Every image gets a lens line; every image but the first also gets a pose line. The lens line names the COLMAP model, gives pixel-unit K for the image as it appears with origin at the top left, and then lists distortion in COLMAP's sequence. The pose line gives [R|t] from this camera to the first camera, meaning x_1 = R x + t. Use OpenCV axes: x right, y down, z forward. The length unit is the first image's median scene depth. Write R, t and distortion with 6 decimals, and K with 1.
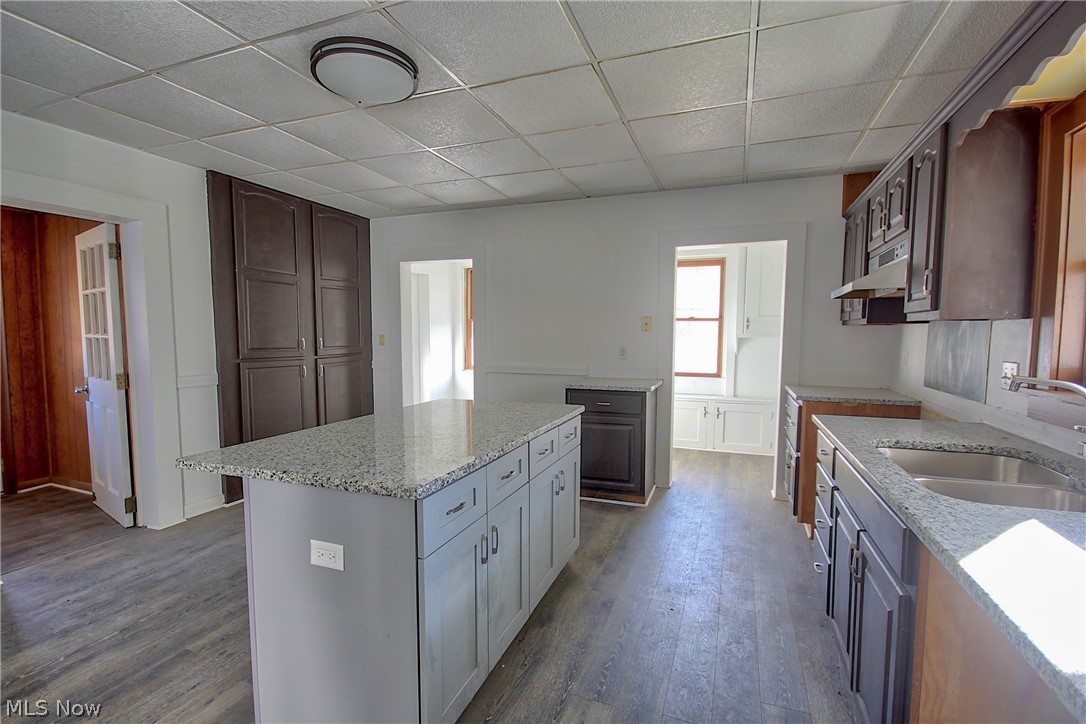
lens RADIAL K [[499.0, 0, 543.6], [0, 499.0, 366.3], [0, 0, 1]] dist [-0.001246, -0.000302]
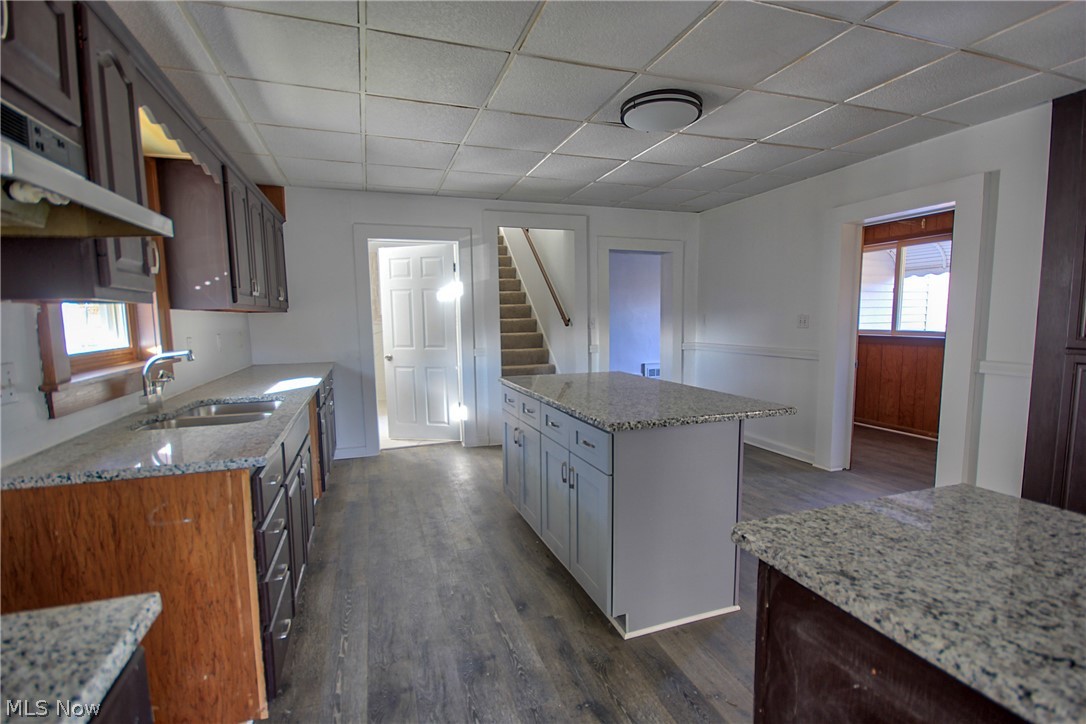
lens RADIAL K [[499.0, 0, 541.0], [0, 499.0, 365.9], [0, 0, 1]] dist [-0.001246, -0.000302]
pose [[-0.761975, 0.082397, -0.642343, 0.630217], [-0.021907, 0.988026, 0.152727, -0.122000], [0.647236, 0.130445, -0.751046, 1.553603]]
